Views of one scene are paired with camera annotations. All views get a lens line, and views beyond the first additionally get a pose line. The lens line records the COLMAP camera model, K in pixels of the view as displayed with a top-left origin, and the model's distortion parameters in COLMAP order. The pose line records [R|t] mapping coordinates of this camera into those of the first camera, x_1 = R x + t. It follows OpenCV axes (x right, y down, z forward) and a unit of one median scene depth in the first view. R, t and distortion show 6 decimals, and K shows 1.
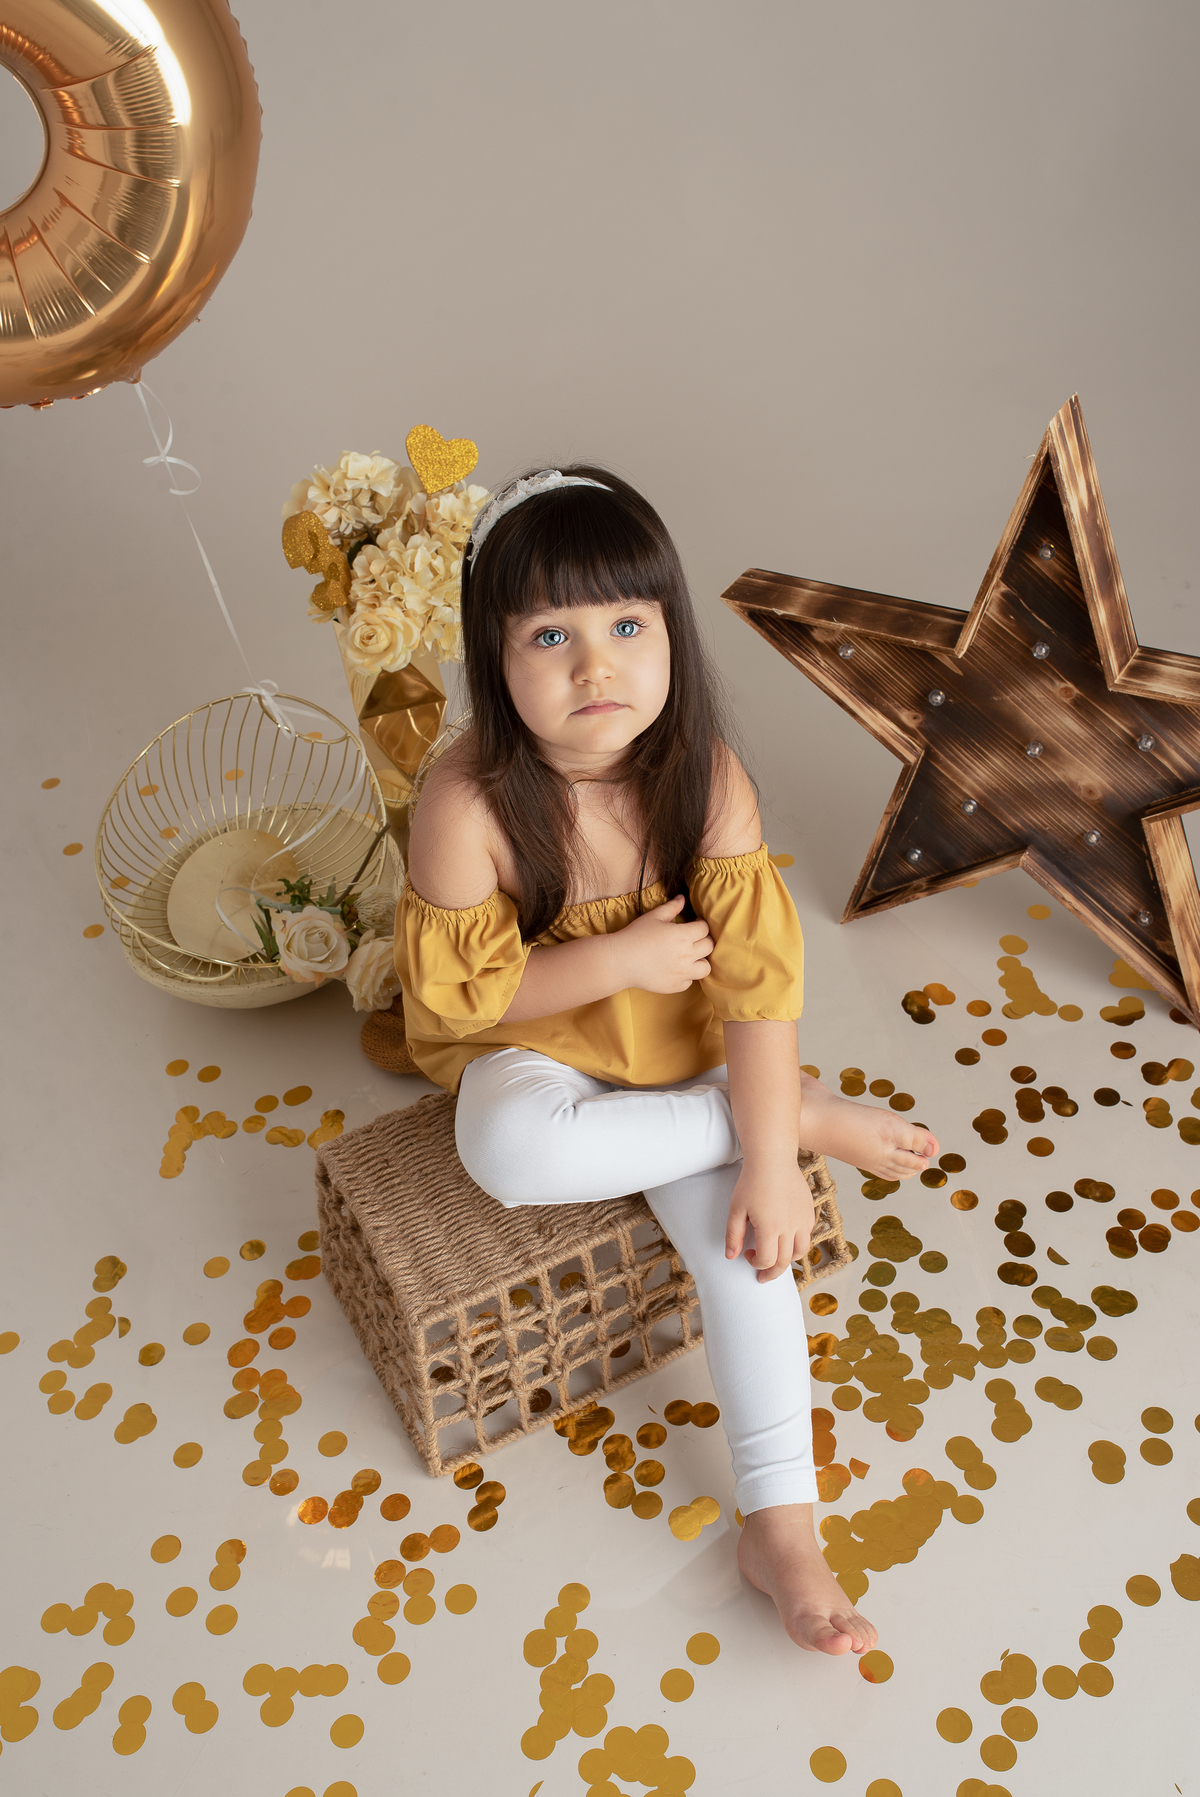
lens RADIAL K [[1748.7, 0, 601.2], [0, 1748.7, 901.2], [0, 0, 1]] dist [-0.044752, 0.047675]
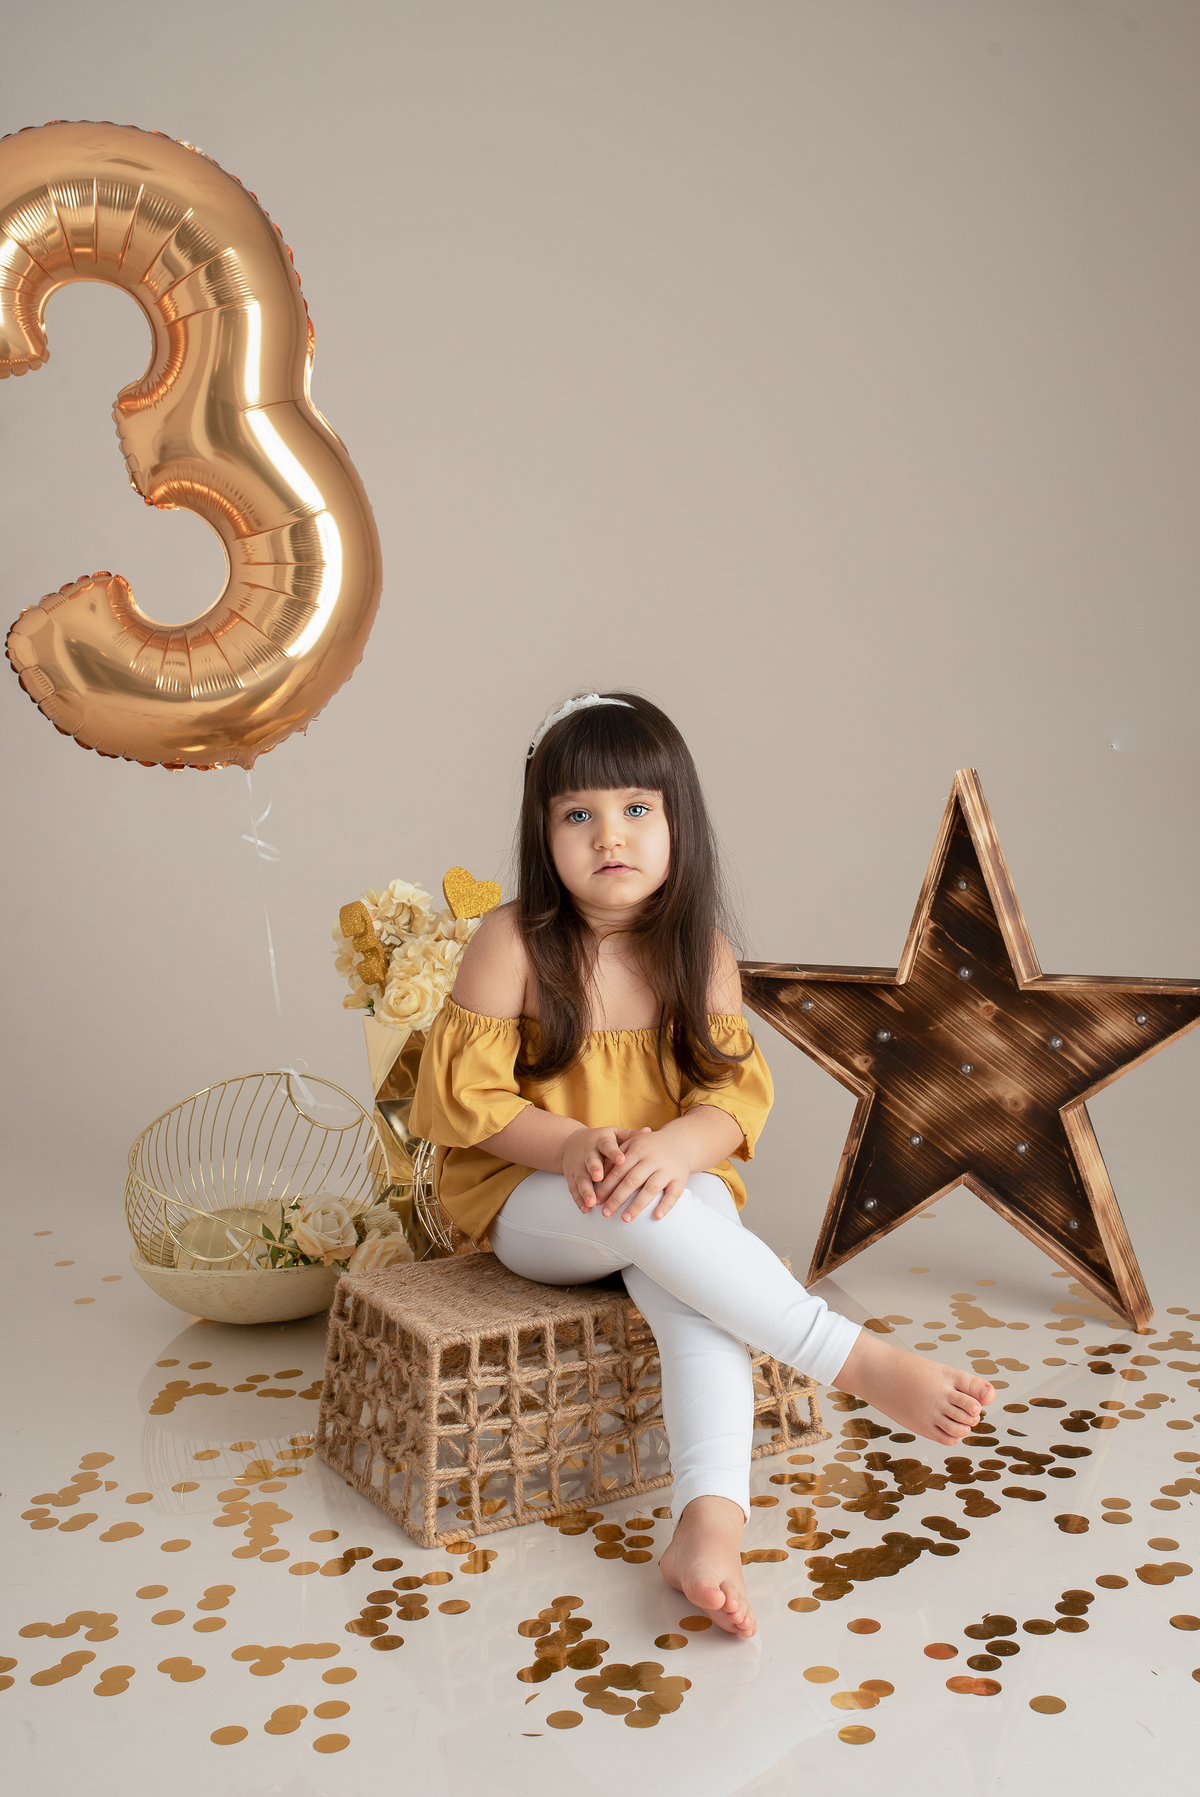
lens RADIAL K [[1967.8, 0, 676.2], [0, 1967.8, 819.8], [0, 0, 1]] dist [-0.029176, 0.010567]
pose [[0.995376, 0.070562, 0.065180, -0.050554], [-0.018390, 0.805961, -0.591683, 0.604204], [-0.094283, 0.587748, 0.803531, -0.167561]]
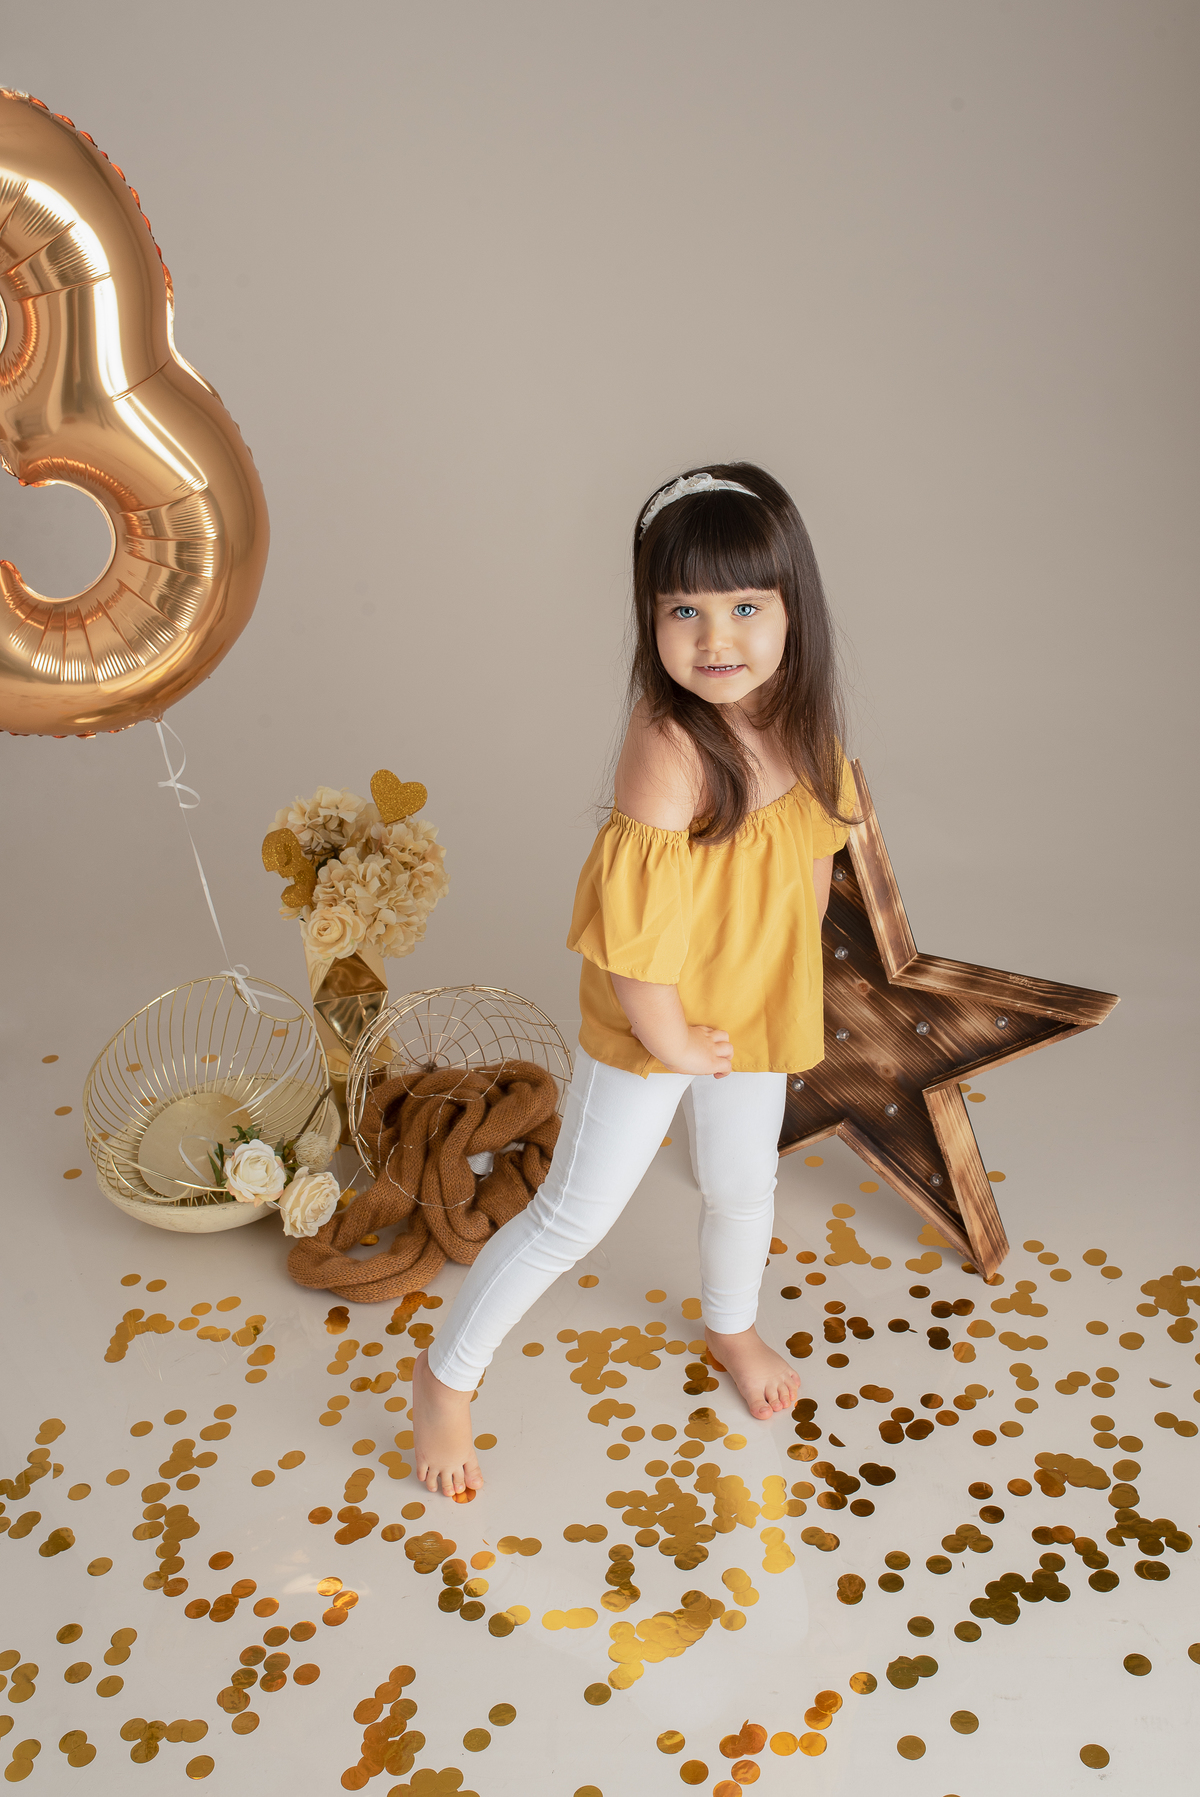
lens RADIAL K [[1877.2, 0, 650.4], [0, 1877.2, 830.4], [0, 0, 1]] dist [-0.063125, 0.082607]
pose [[0.998806, 0.048778, -0.002521, 0.112879], [-0.047621, 0.961062, -0.272200, 0.152194], [-0.010855, 0.271995, 0.962237, -0.349385]]
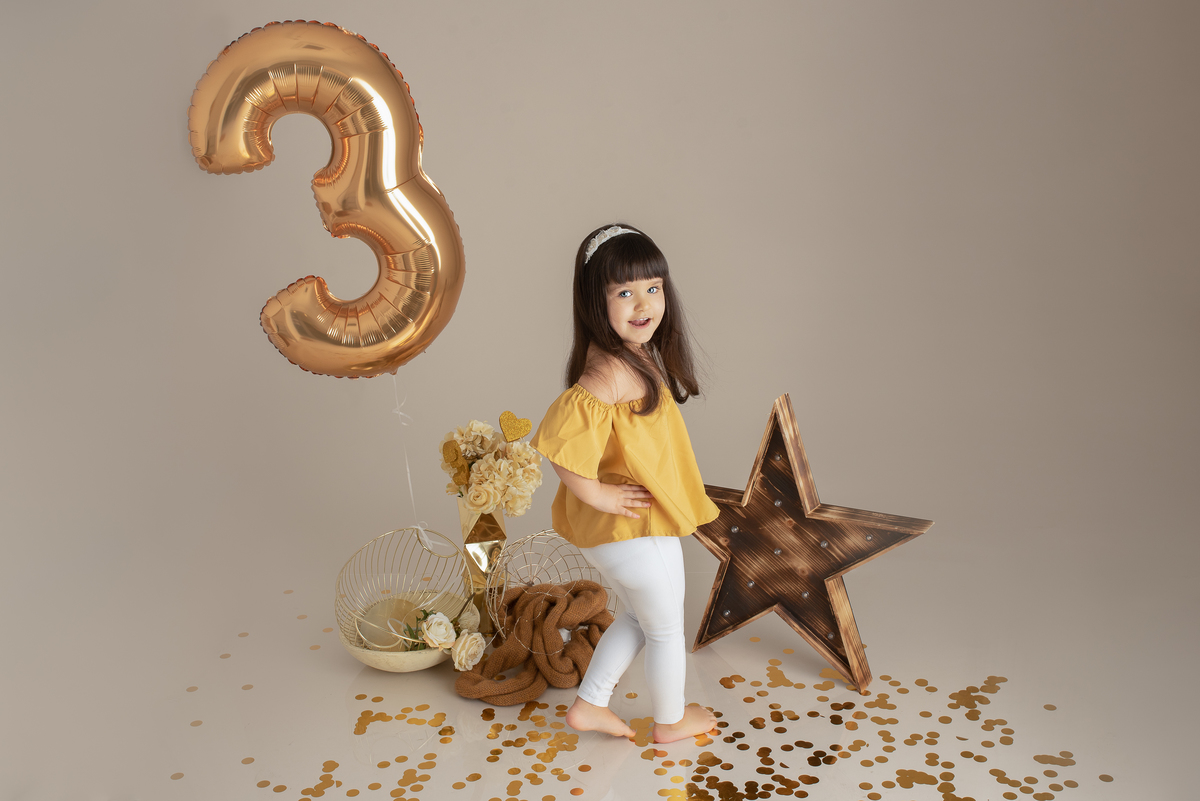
lens RADIAL K [[1351.4, 0, 605.4], [0, 1351.4, 358.8], [0, 0, 1]] dist [-0.043391, 0.022055]
pose [[0.997410, 0.067147, 0.025774, -0.033231], [-0.049790, 0.903218, -0.426283, 0.458612], [-0.051903, 0.423896, 0.904223, -0.683467]]
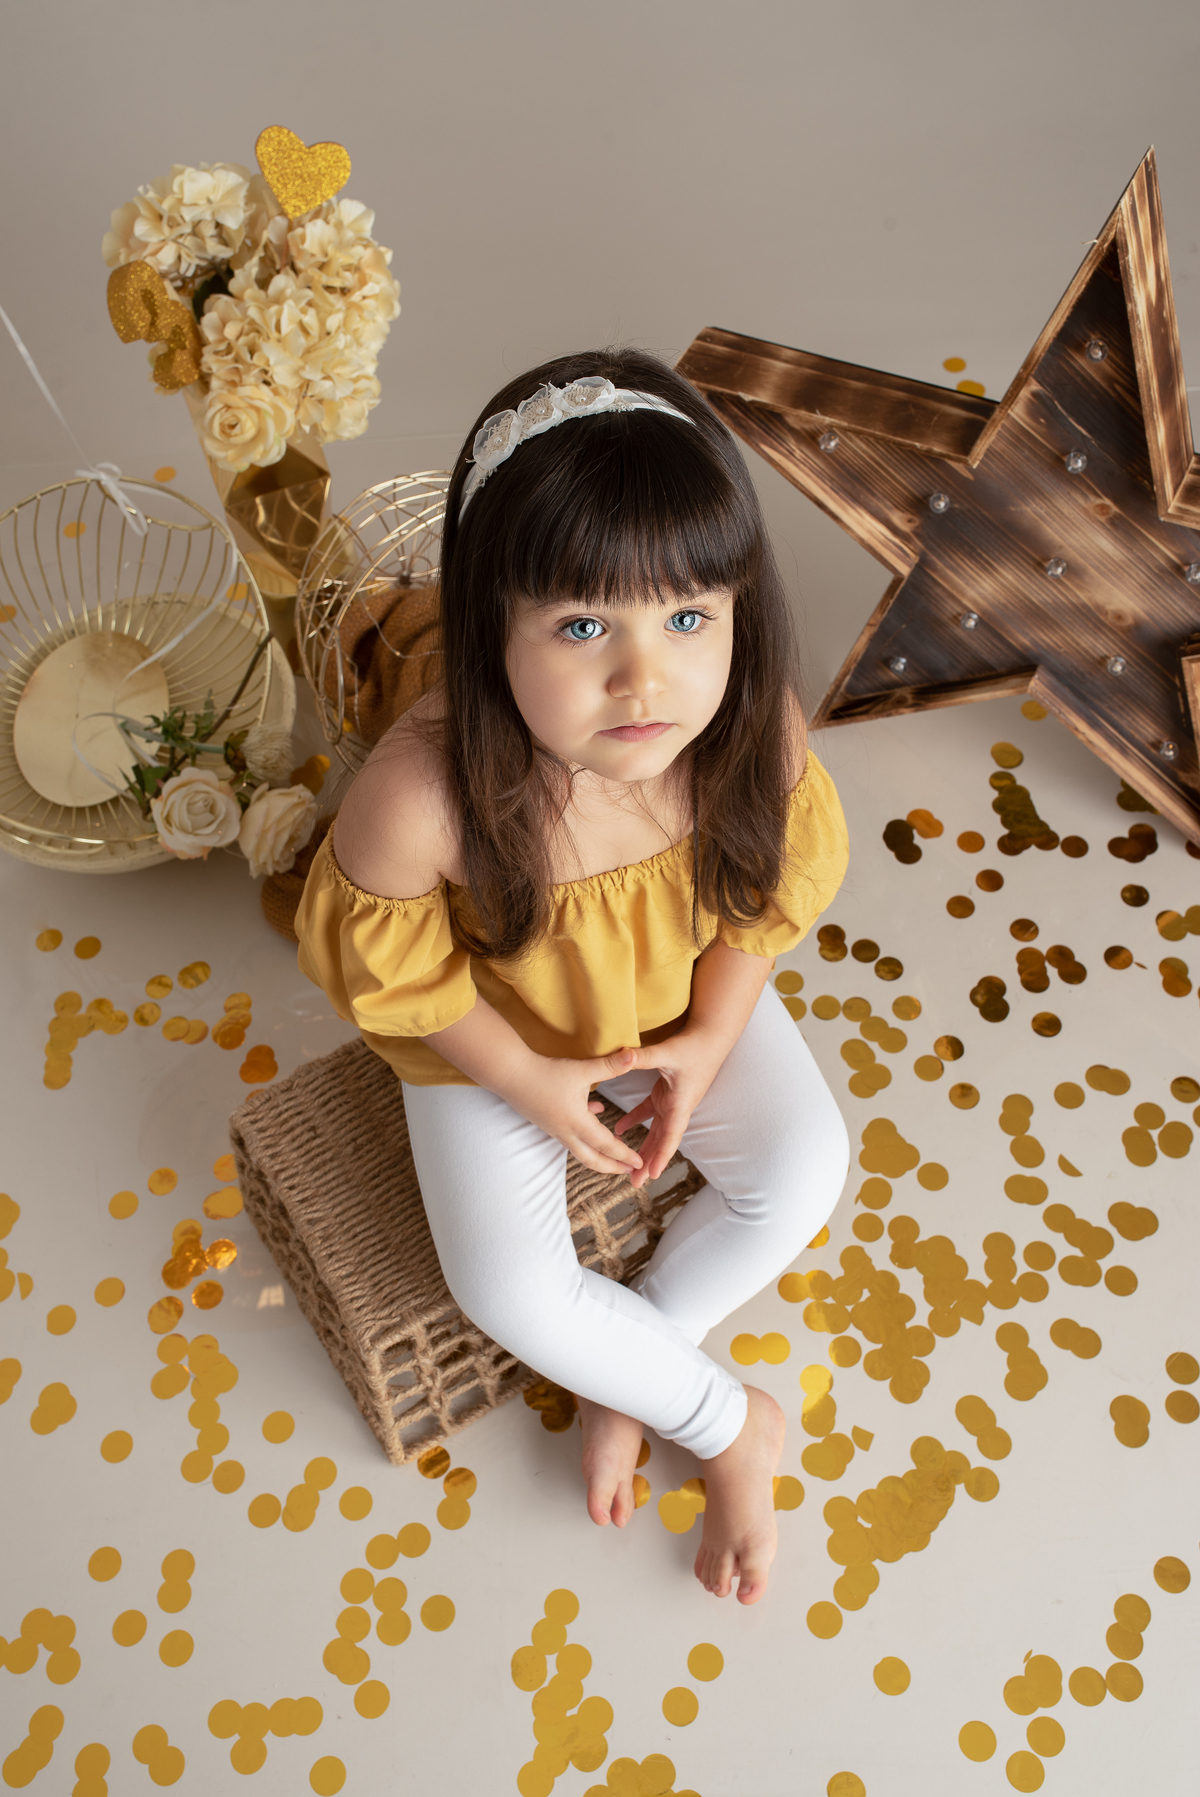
lens RADIAL K [[1748.7, 0, 601.2], [0, 1748.7, 901.2], [0, 0, 1]] dist [-0.044752, 0.047675]
pose [[0.996704, -0.049973, 0.063902, -0.029735], [0.030107, 0.959341, 0.280638, -0.183802], [-0.075328, -0.277789, 0.957684, 0.188240]]
